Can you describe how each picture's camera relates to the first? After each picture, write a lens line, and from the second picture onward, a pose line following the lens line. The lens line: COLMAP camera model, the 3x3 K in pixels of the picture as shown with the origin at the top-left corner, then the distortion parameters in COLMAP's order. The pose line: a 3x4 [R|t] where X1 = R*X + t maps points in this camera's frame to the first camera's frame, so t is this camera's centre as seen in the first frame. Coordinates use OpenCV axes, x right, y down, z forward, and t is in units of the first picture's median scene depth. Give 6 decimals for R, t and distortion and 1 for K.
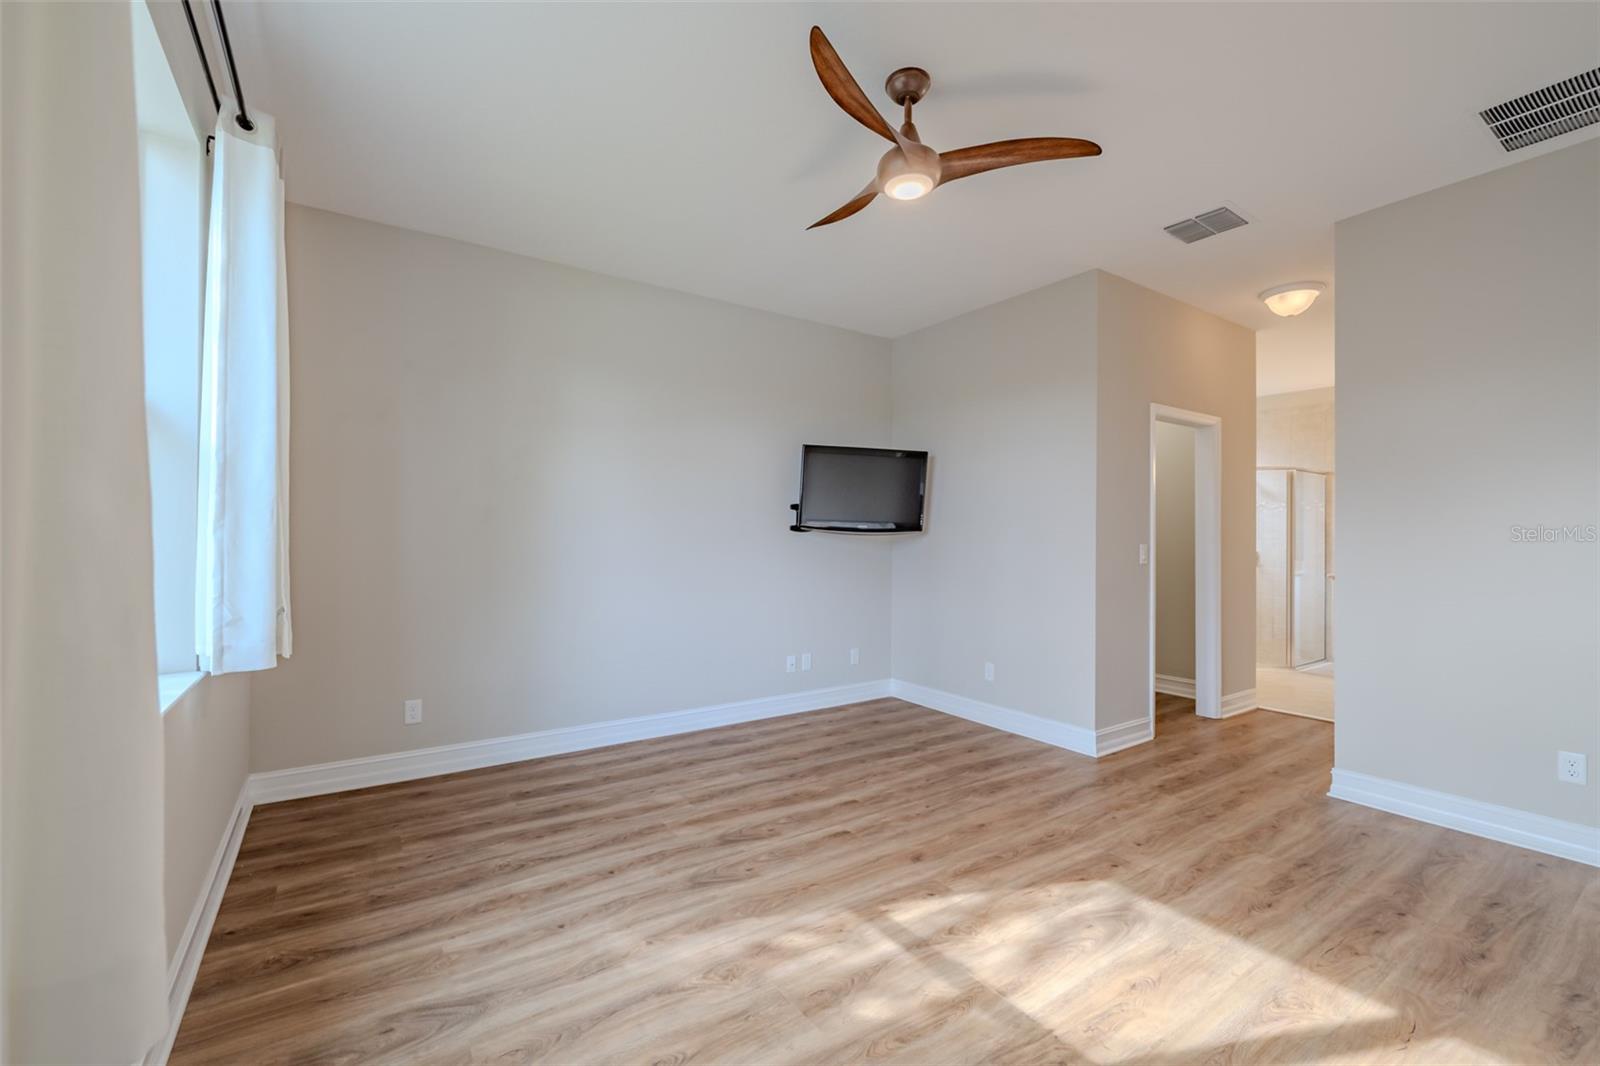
lens RADIAL K [[680.5, 0, 807.0], [0, 680.5, 530.8], [0, 0, 1]] dist [-0.000728, 0.000026]
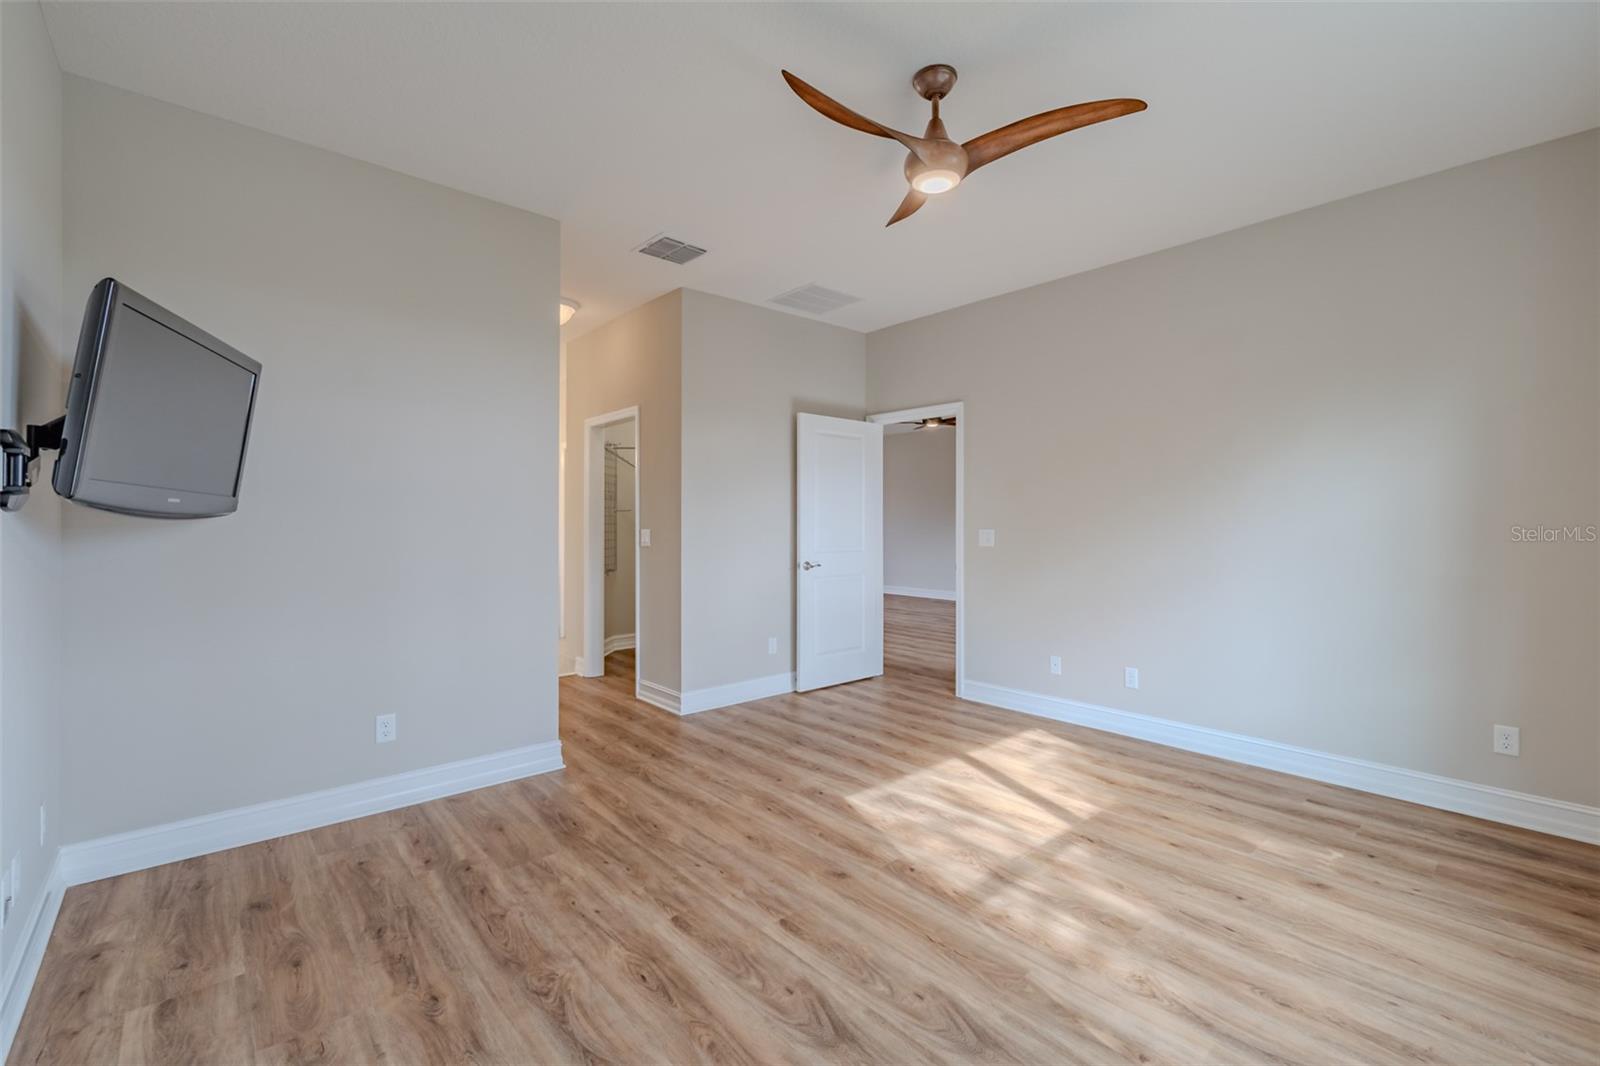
lens RADIAL K [[680.5, 0, 807.0], [0, 680.5, 530.8], [0, 0, 1]] dist [-0.000728, 0.000026]
pose [[-0.128094, -0.016145, 0.991631, -0.645577], [-0.009754, 0.999840, 0.015019, 0.003616], [-0.991714, -0.007748, -0.128231, 1.023739]]
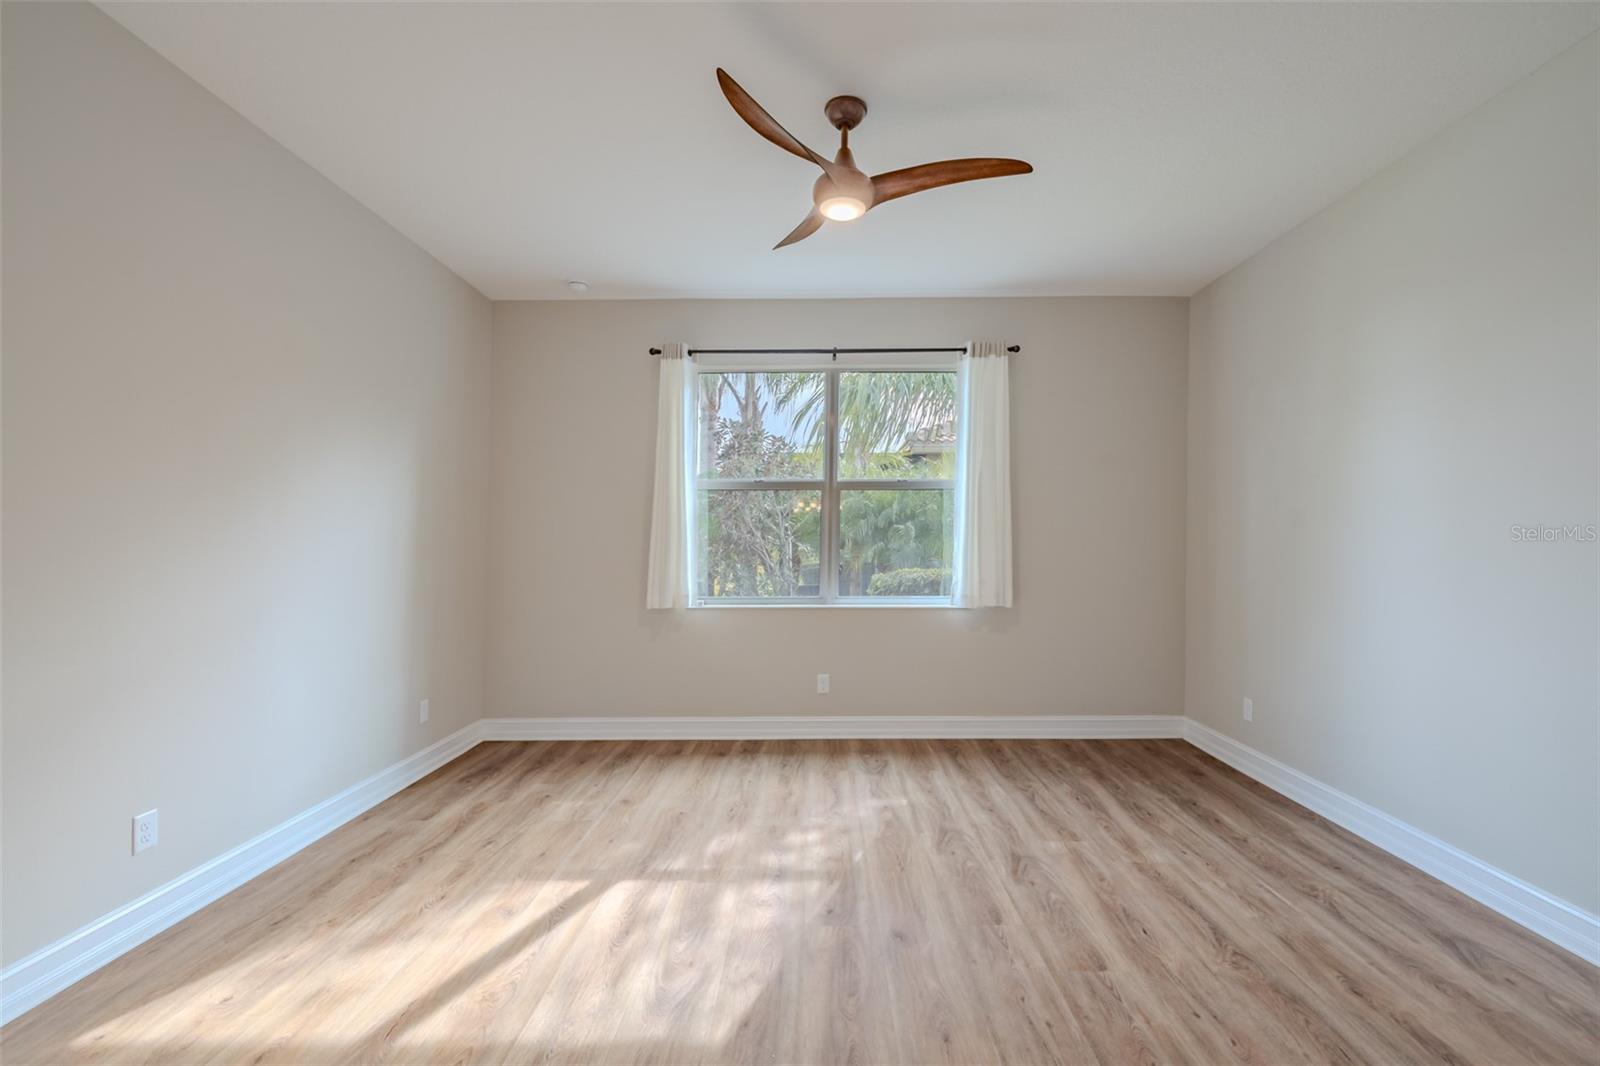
lens RADIAL K [[680.5, 0, 807.0], [0, 680.5, 530.8], [0, 0, 1]] dist [-0.000728, 0.000026]
pose [[-0.582808, -0.016320, -0.812446, 0.795848], [0.006716, 0.999667, -0.024898, 0.008201], [0.812582, -0.019967, -0.582505, 1.228729]]
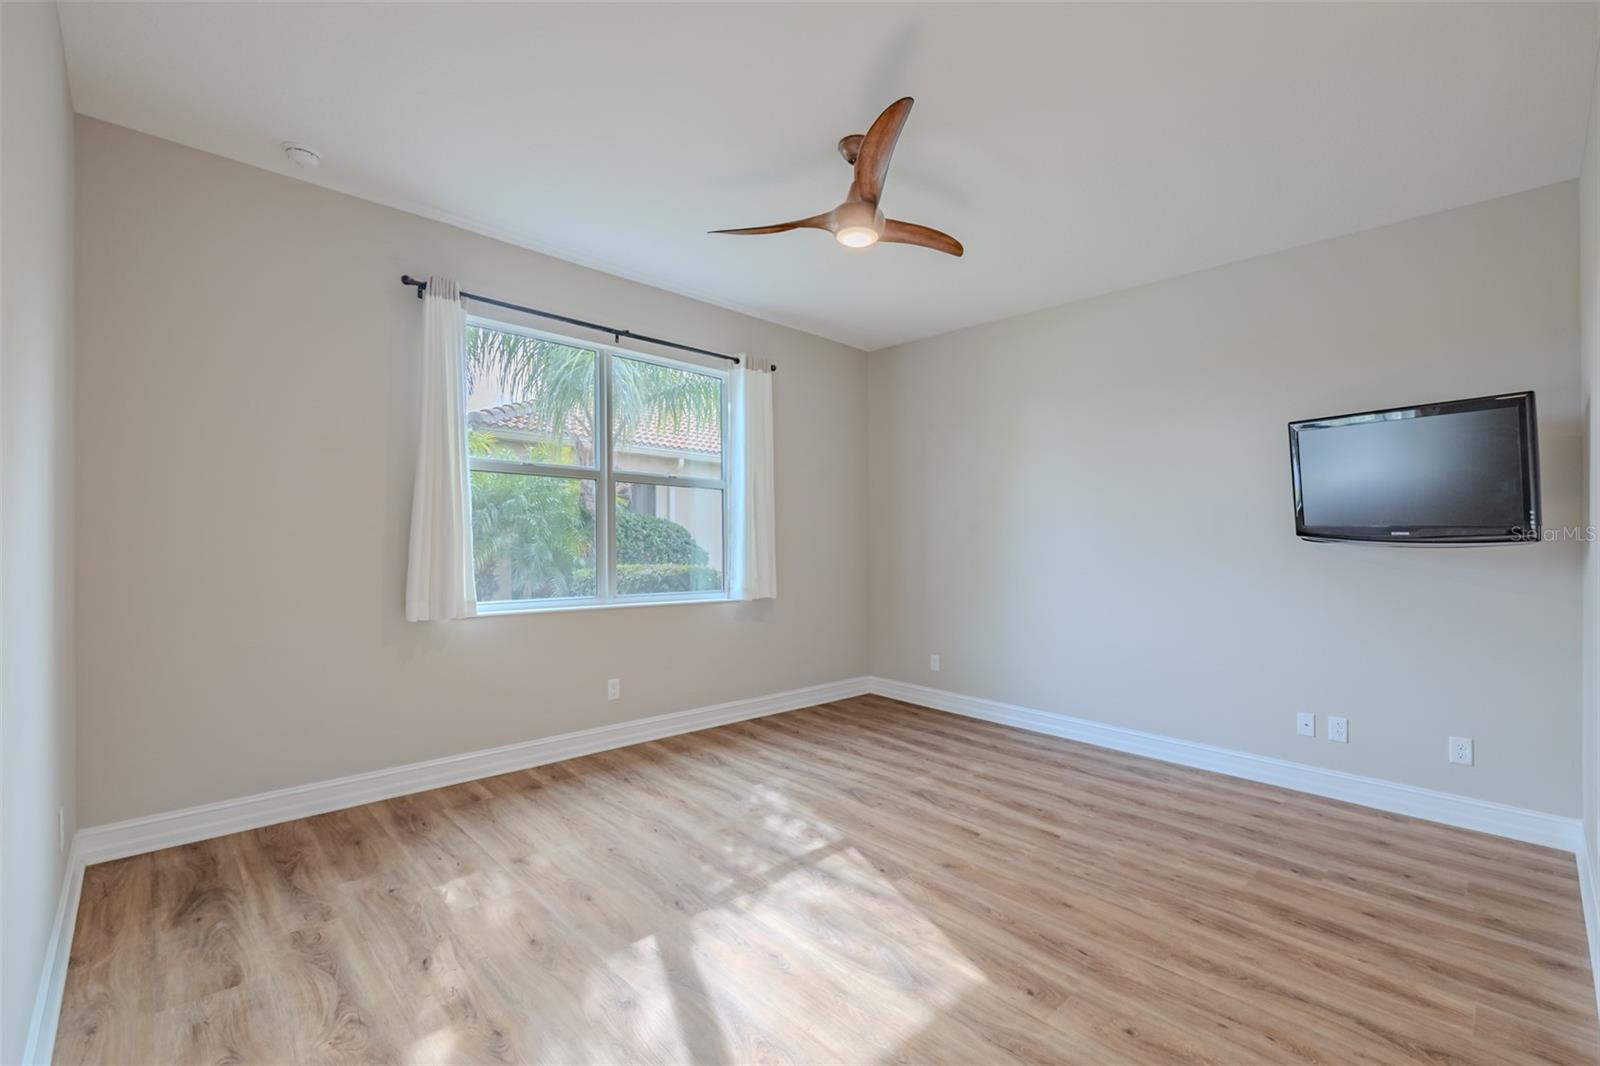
lens RADIAL K [[688.6, 0, 796.3], [0, 688.6, 529.7], [0, 0, 1]] dist [-0.000846, -0.000049]
pose [[0.145647, -0.019141, -0.989151, 1.002184], [-0.005545, 0.999781, -0.020164, 0.007609], [0.989321, 0.008421, 0.145509, 0.550755]]
